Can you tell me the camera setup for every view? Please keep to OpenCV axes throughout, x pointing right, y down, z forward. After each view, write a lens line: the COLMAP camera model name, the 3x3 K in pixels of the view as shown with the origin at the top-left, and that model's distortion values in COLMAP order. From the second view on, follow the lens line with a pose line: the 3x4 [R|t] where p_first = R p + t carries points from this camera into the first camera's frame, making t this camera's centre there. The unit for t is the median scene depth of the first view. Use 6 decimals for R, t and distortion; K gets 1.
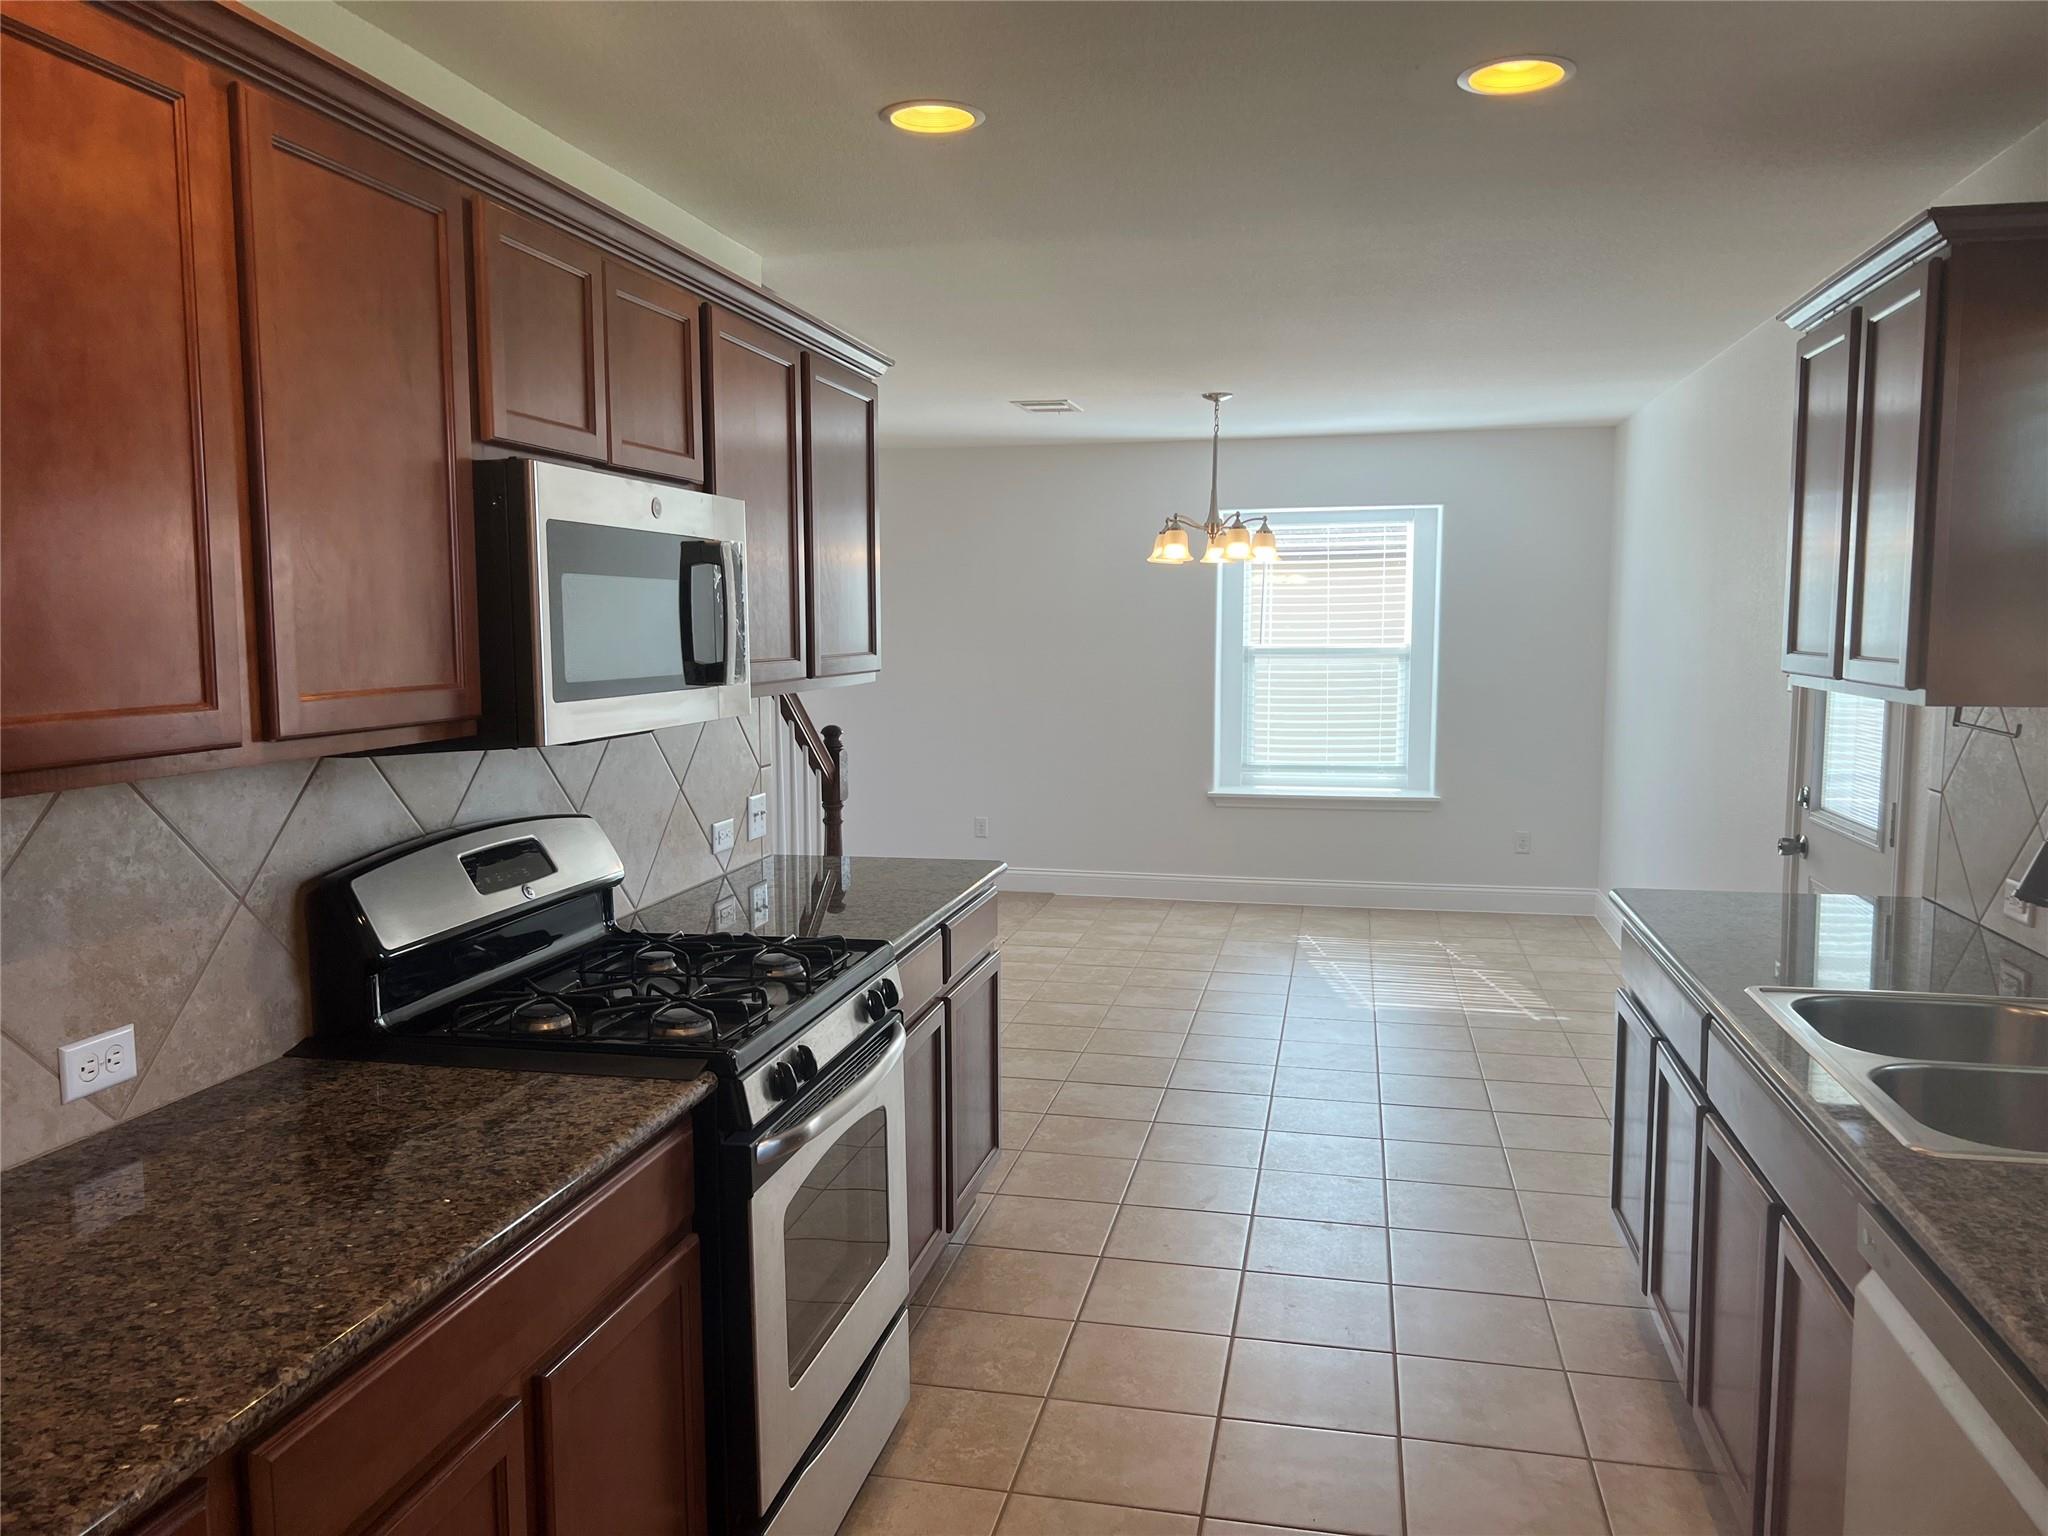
lens RADIAL K [[1552.0, 0, 1024.0], [0, 1552.0, 768.0], [0, 0, 1]] dist [0.000271, -0.005666]
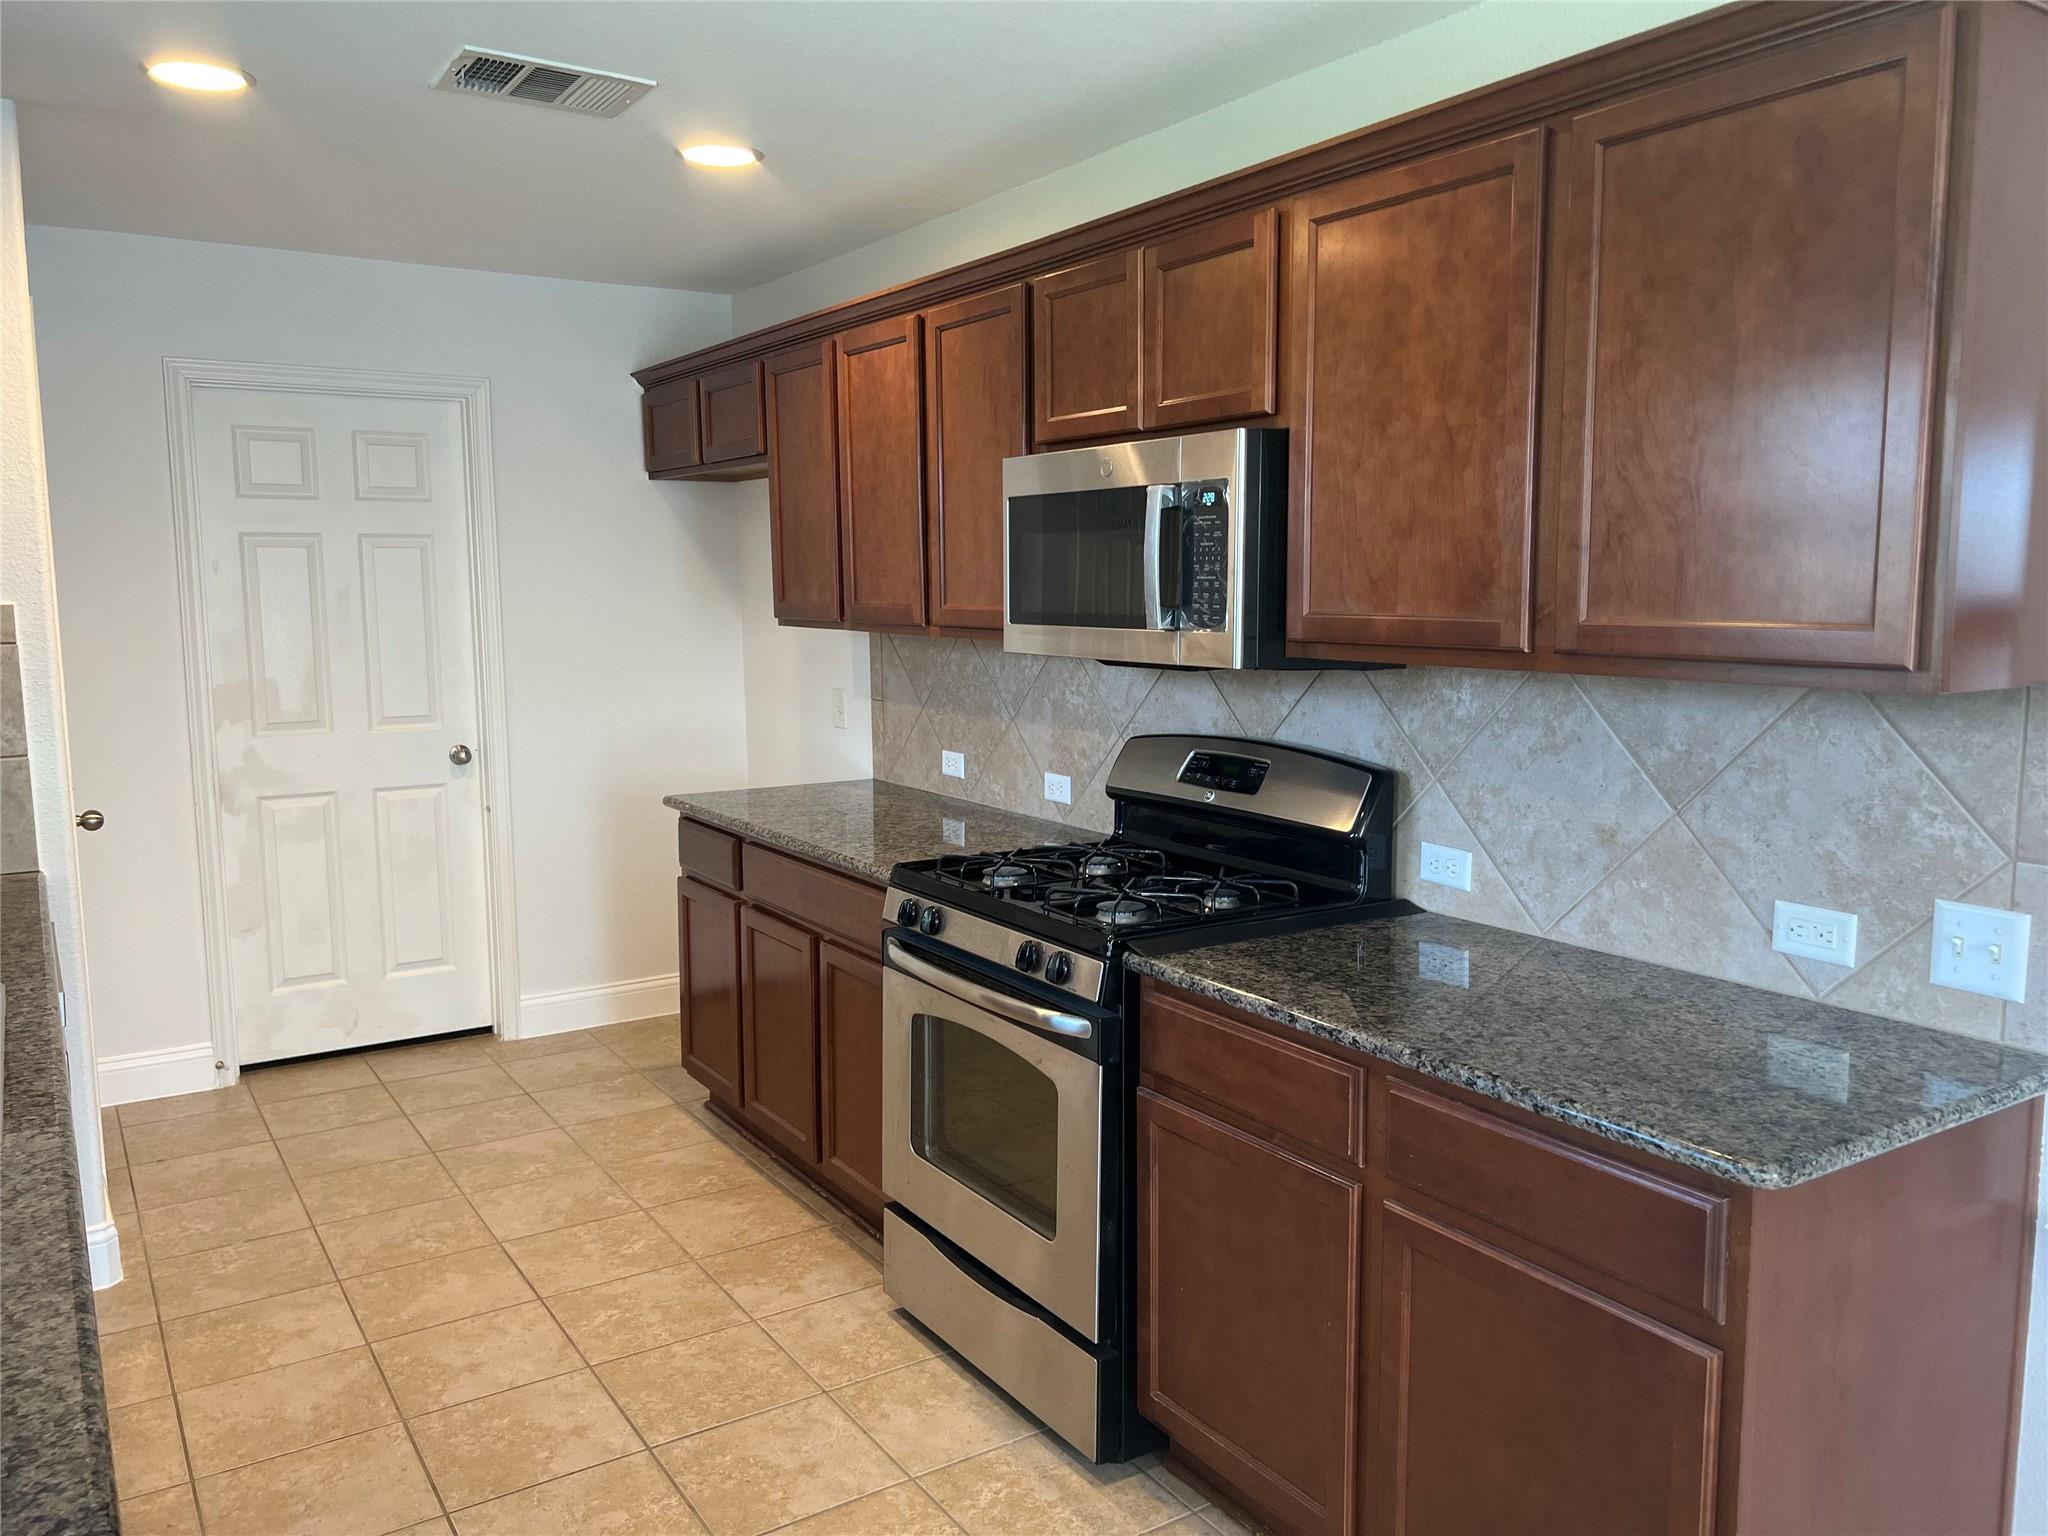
lens RADIAL K [[1552.0, 0, 1024.0], [0, 1552.0, 768.0], [0, 0, 1]] dist [0.000271, -0.005666]
pose [[-0.731070, 0.091286, -0.676168, 0.501844], [-0.048444, 0.981564, 0.184894, -0.130298], [0.680581, 0.167926, -0.713169, 1.507823]]
